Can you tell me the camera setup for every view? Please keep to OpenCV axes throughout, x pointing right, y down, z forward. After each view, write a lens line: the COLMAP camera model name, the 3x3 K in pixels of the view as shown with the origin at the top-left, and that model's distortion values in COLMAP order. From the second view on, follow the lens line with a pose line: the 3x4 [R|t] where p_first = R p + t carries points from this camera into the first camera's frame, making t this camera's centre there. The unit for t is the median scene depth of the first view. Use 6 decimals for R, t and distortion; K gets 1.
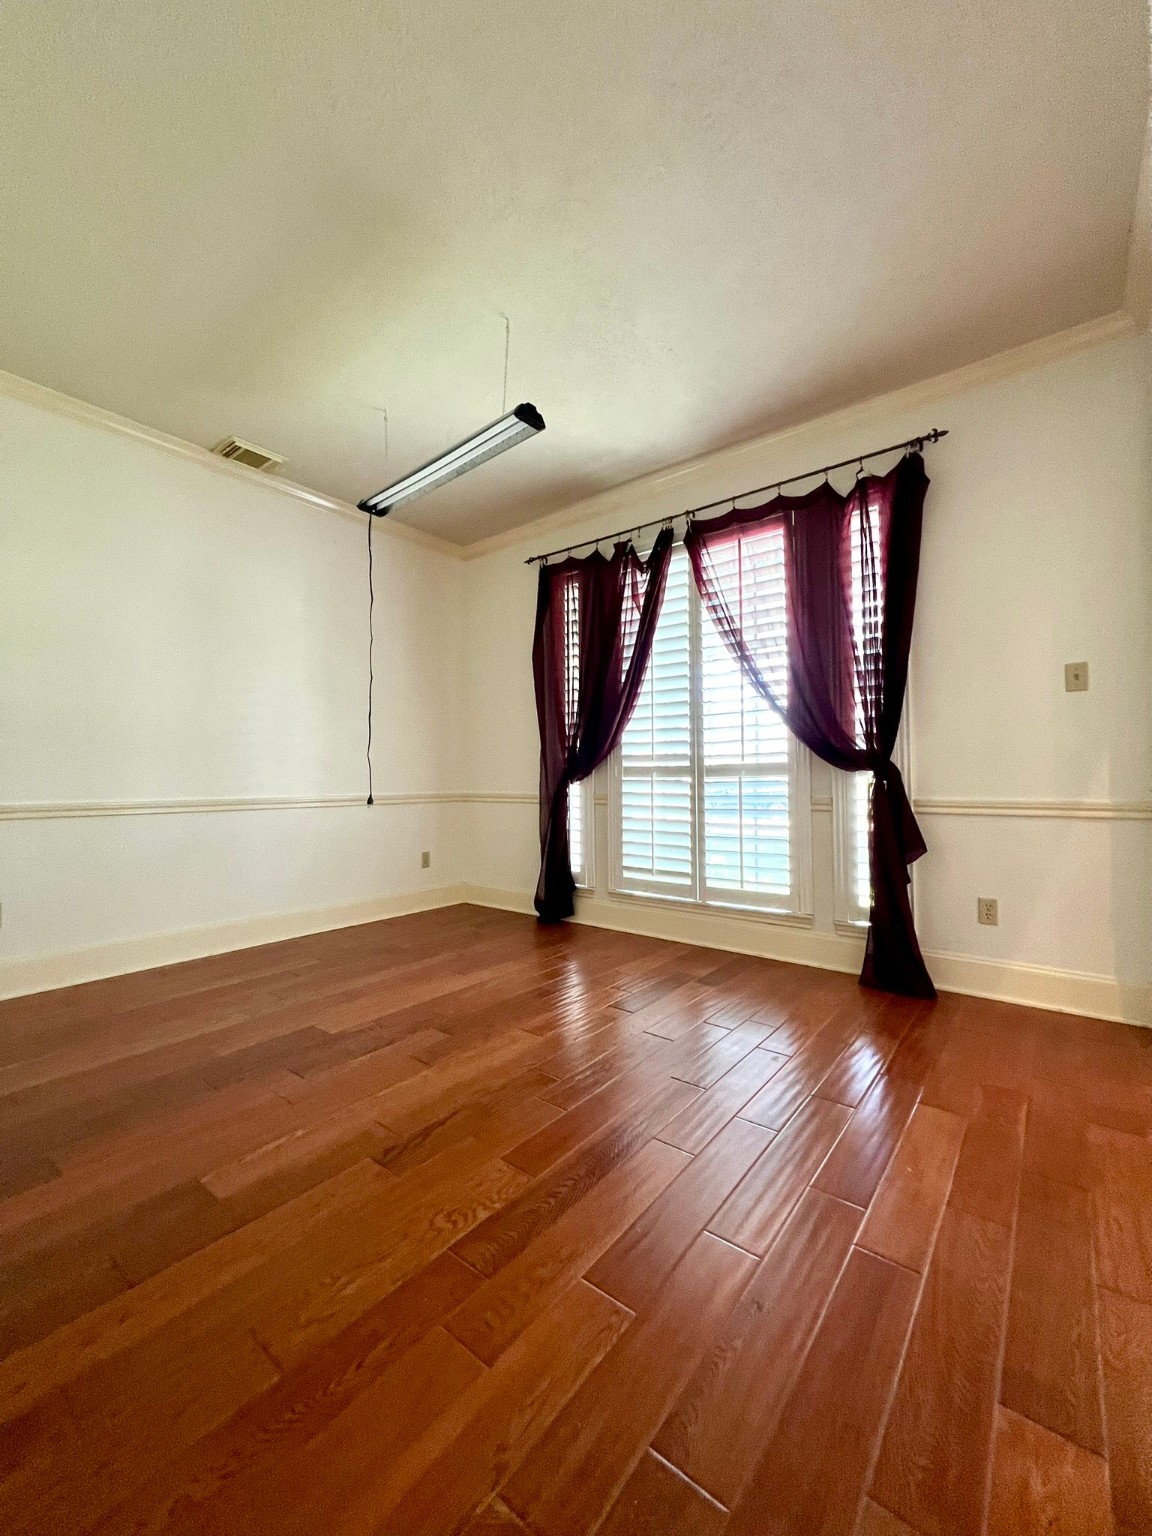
lens RADIAL K [[620.7, 0, 581.0], [0, 620.7, 753.4], [0, 0, 1]] dist [0.002131, -0.001573]
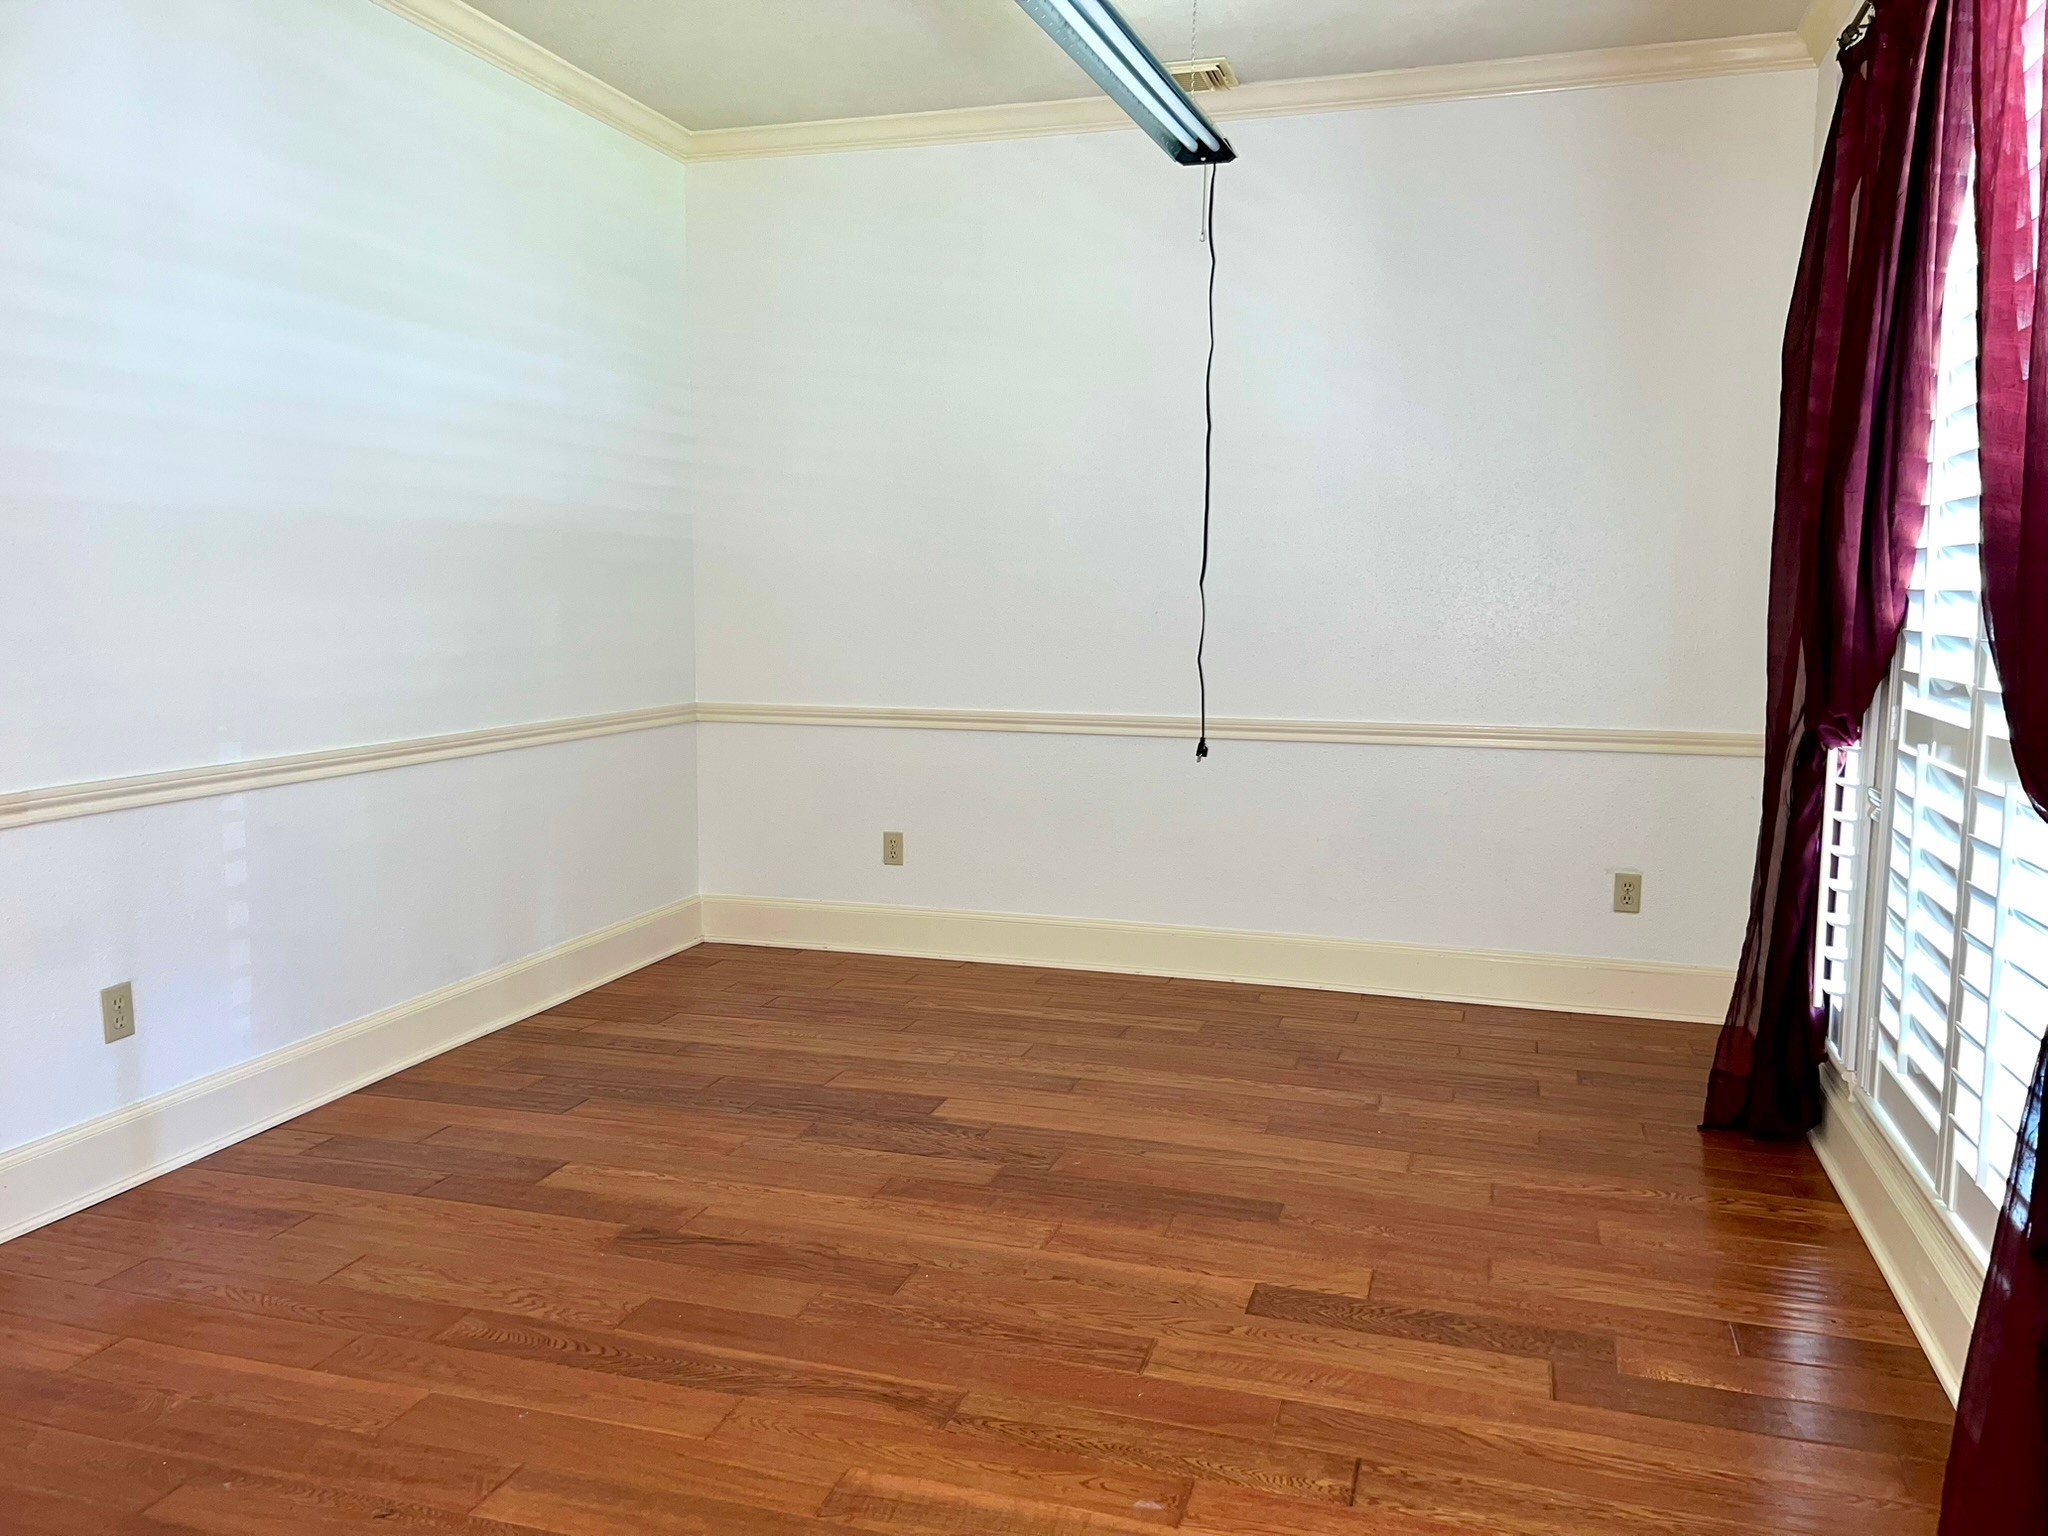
lens RADIAL K [[1607.6, 0, 1024.5], [0, 1607.6, 772.8], [0, 0, 1]] dist [0.033152, -0.026148]
pose [[0.365948, 0.124607, -0.922255, 0.949385], [0.025059, 0.989317, 0.143611, -0.110704], [0.930298, -0.075665, 0.358916, 0.448854]]
